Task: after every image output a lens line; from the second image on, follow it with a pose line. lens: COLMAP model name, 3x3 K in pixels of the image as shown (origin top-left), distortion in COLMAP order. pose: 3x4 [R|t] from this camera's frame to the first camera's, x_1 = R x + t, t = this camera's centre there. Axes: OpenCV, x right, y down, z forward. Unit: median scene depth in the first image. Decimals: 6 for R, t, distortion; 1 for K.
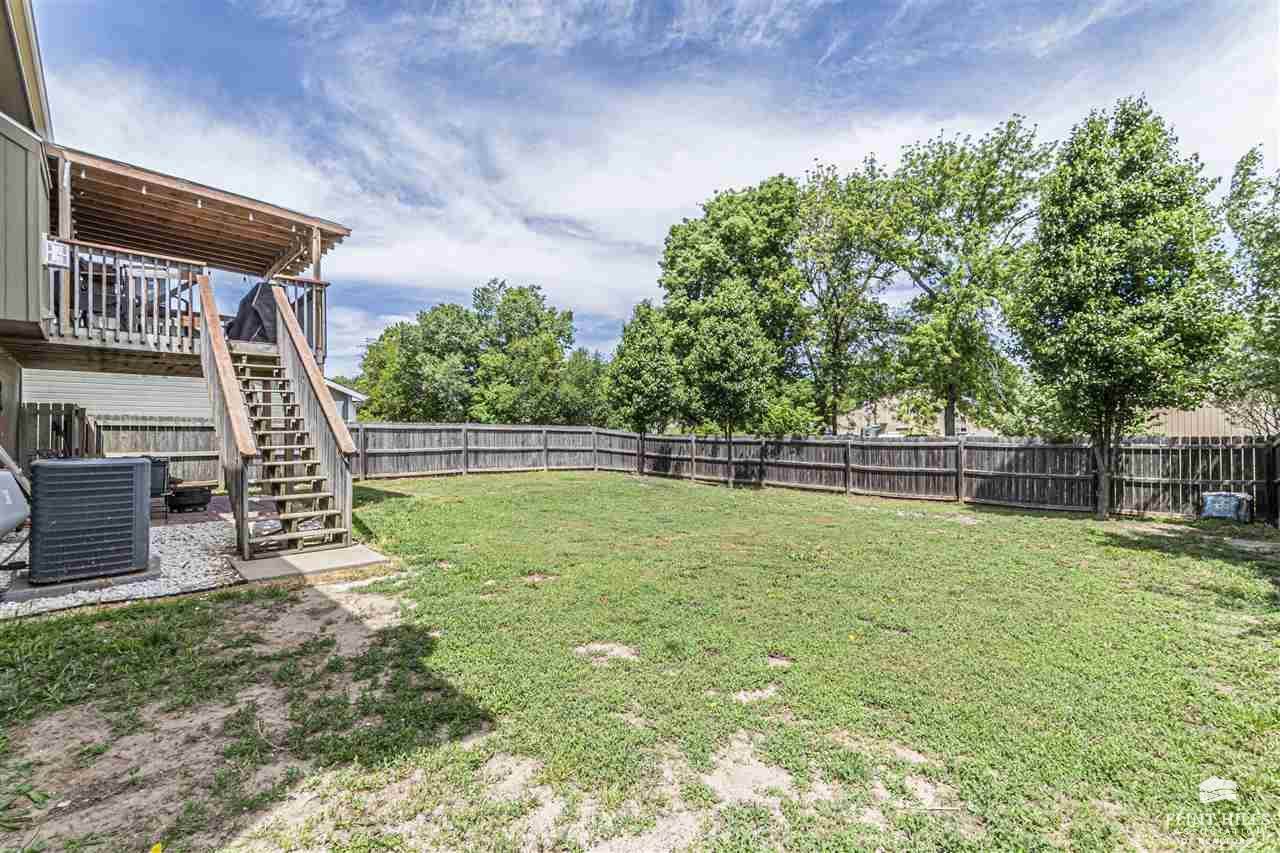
lens RADIAL K [[556.6, 0, 640.2], [0, 556.6, 432.0], [0, 0, 1]] dist [0.000884, 0.000533]
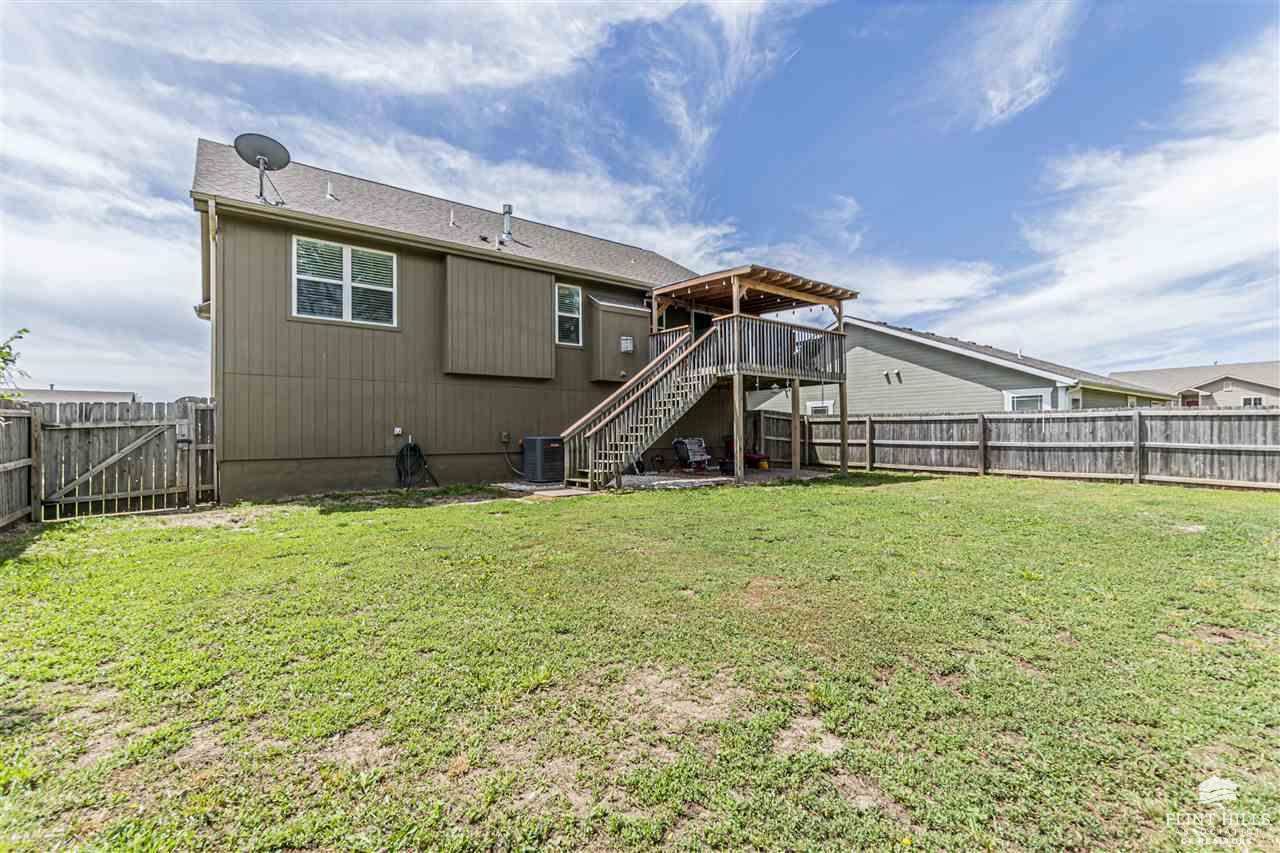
lens RADIAL K [[556.6, 0, 640.1], [0, 556.6, 426.1], [0, 0, 1]] dist [0.000884, 0.000533]
pose [[-0.069482, -0.006738, -0.997560, 0.423193], [0.010073, 0.999921, -0.007455, 0.005884], [0.997532, -0.010566, -0.069409, 0.459964]]
